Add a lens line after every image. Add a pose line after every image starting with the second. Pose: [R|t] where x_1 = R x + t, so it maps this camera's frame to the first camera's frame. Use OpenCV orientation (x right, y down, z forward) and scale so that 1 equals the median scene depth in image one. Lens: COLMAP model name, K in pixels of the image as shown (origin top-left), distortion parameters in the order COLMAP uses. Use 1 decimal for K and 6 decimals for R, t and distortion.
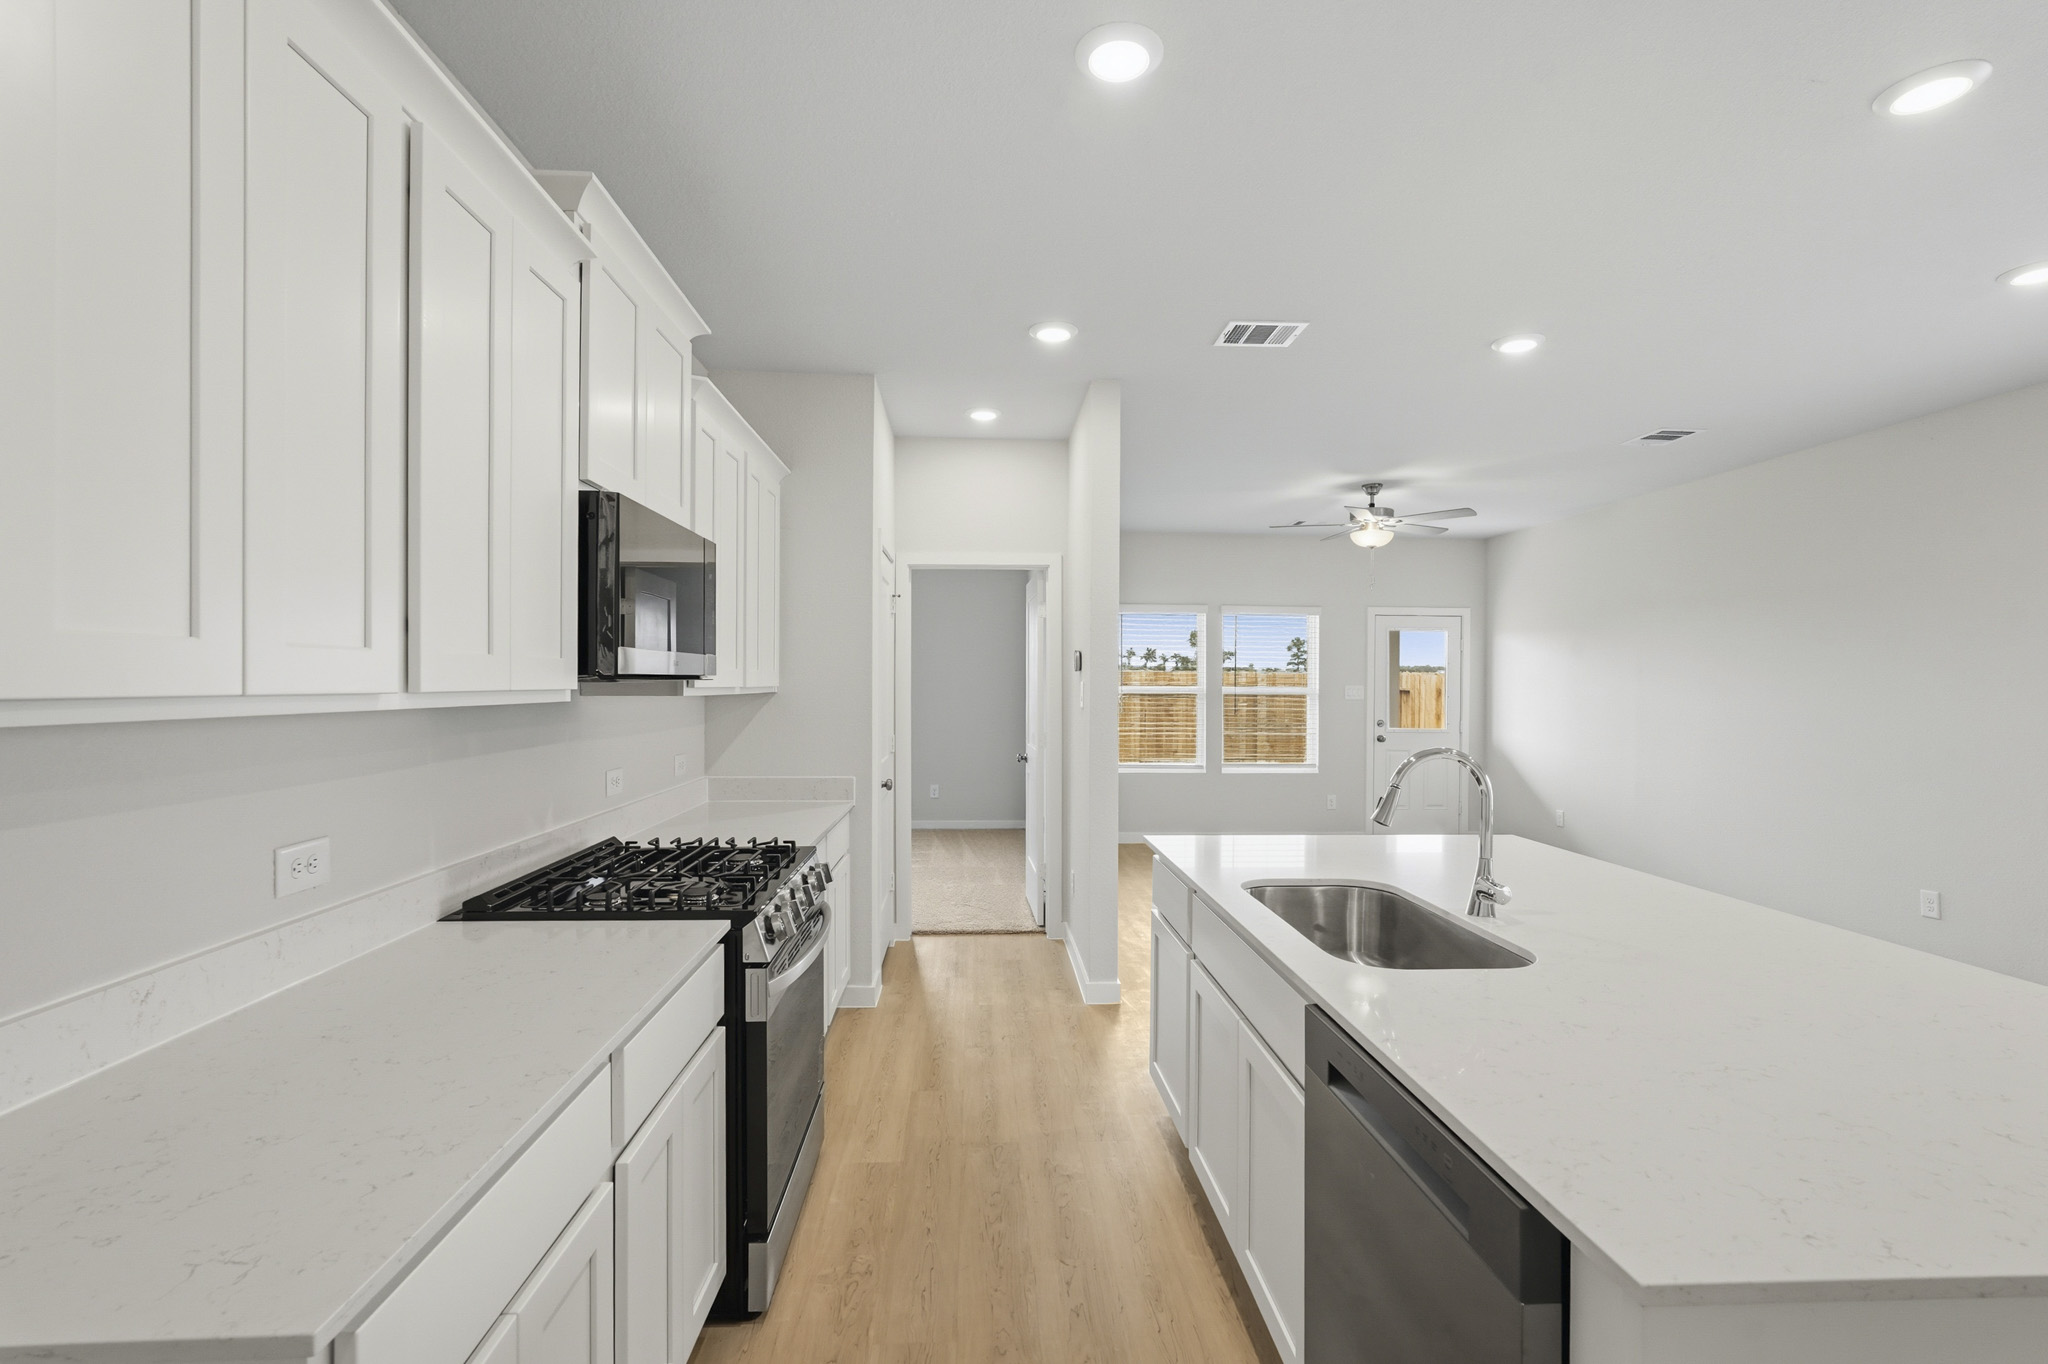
lens RADIAL K [[908.6, 0, 1013.3], [0, 908.6, 681.9], [0, 0, 1]] dist [-0.020633, 0.009598]
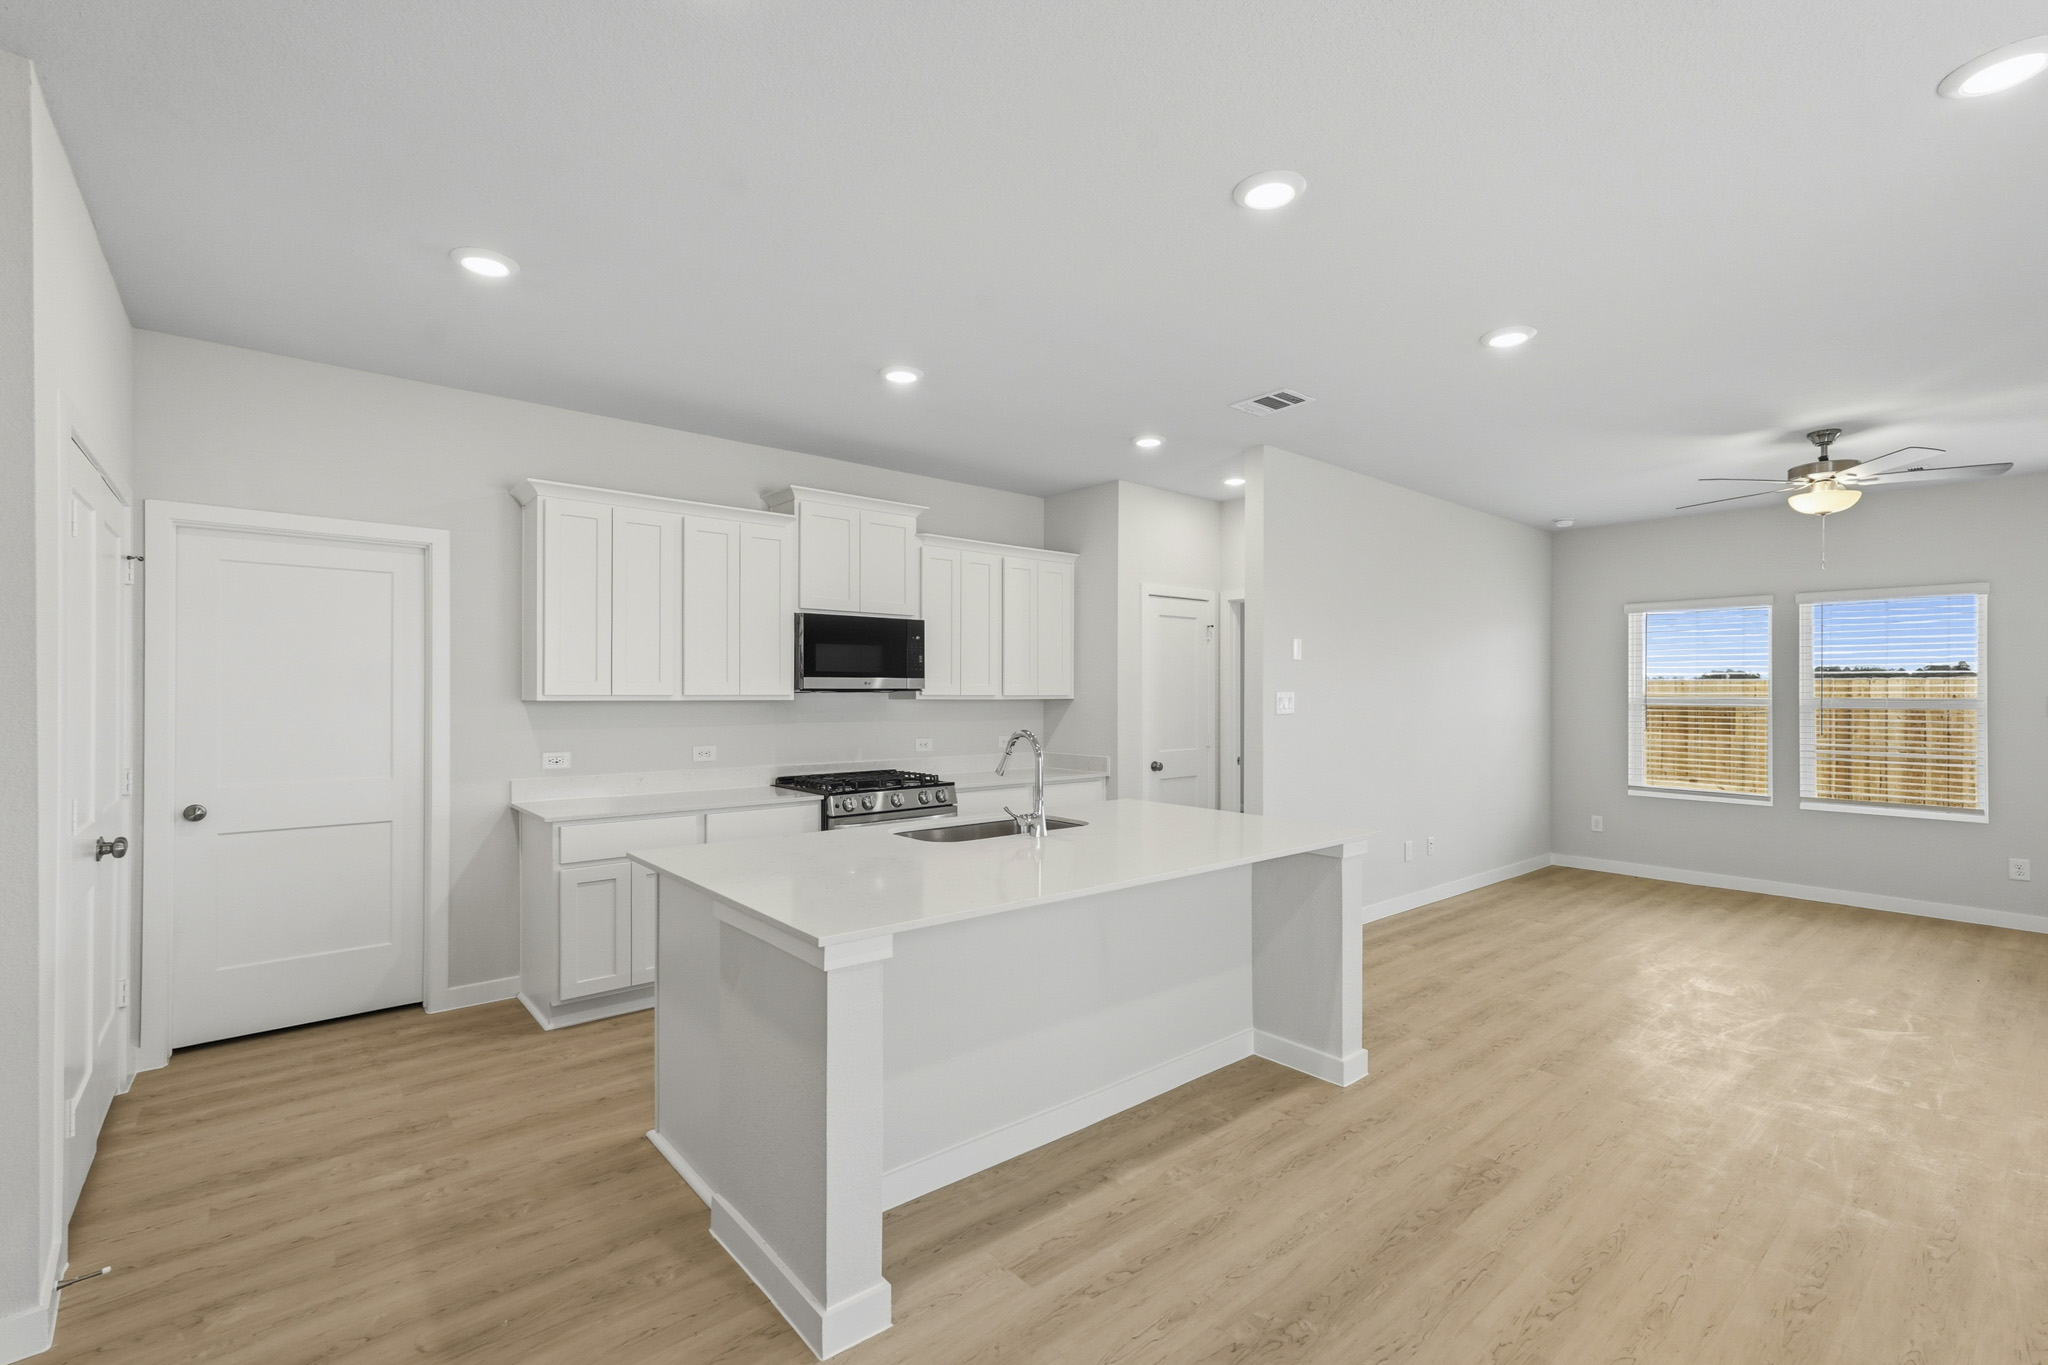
lens RADIAL K [[908.6, 0, 1020.3], [0, 908.6, 690.5], [0, 0, 1]] dist [-0.020633, 0.009598]
pose [[0.610139, -0.012393, -0.792197, 0.582369], [0.002876, 0.999906, -0.013428, 0.009731], [0.792289, 0.005914, 0.610118, -0.004234]]
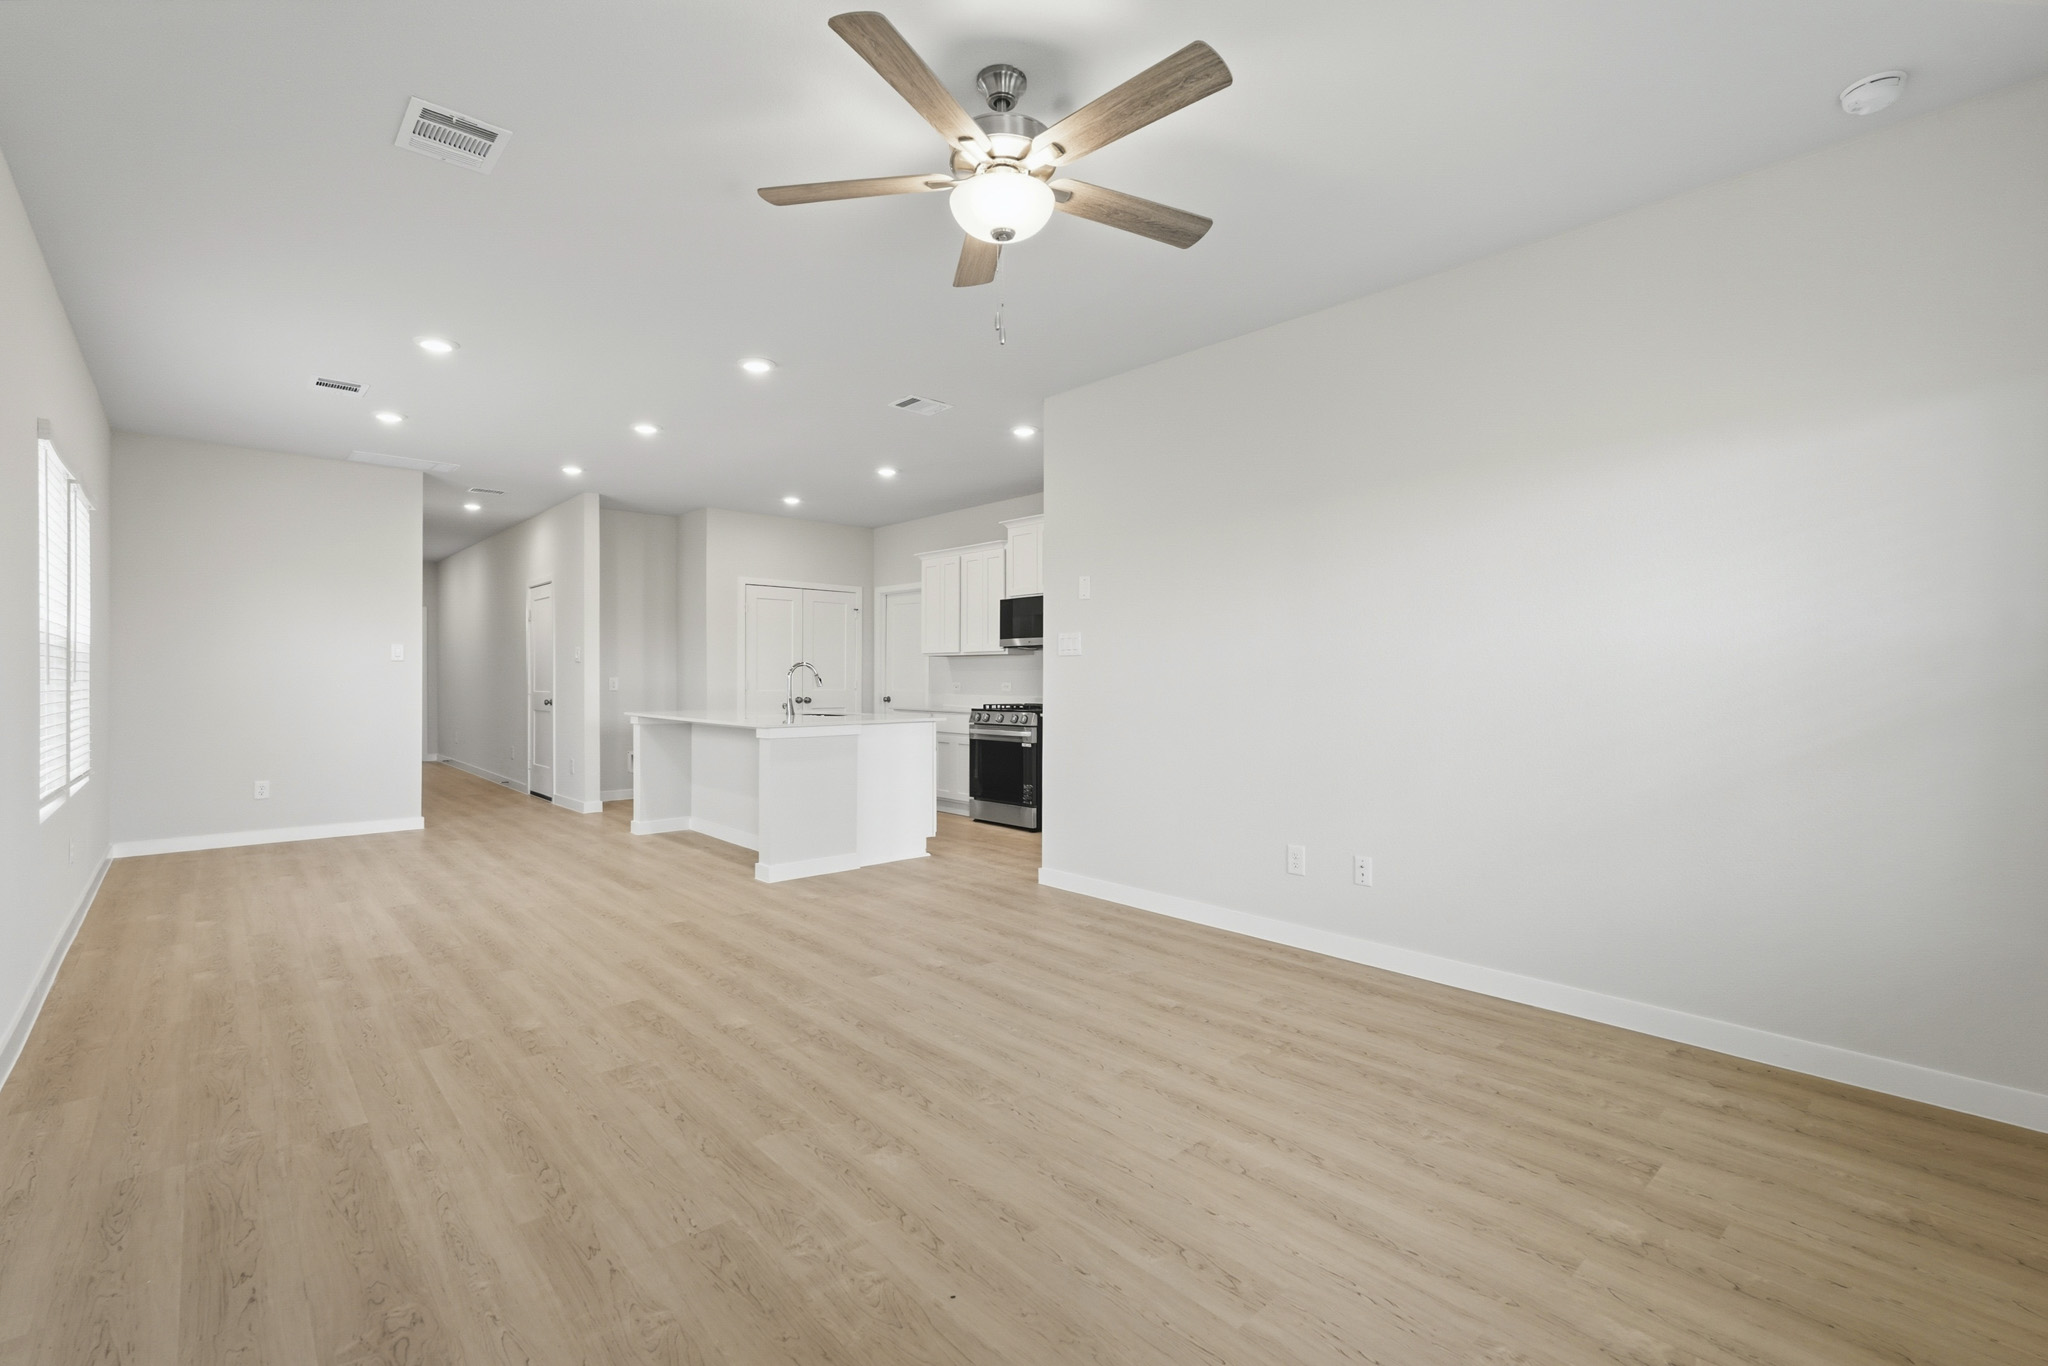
lens RADIAL K [[908.6, 0, 1025.0], [0, 908.6, 682.5], [0, 0, 1]] dist [-0.020633, 0.009598]
pose [[-0.767006, -0.008221, -0.641587, 0.634889], [-0.011963, 0.999927, 0.001488, 0.044352], [0.641529, 0.008817, -0.767048, 1.297742]]
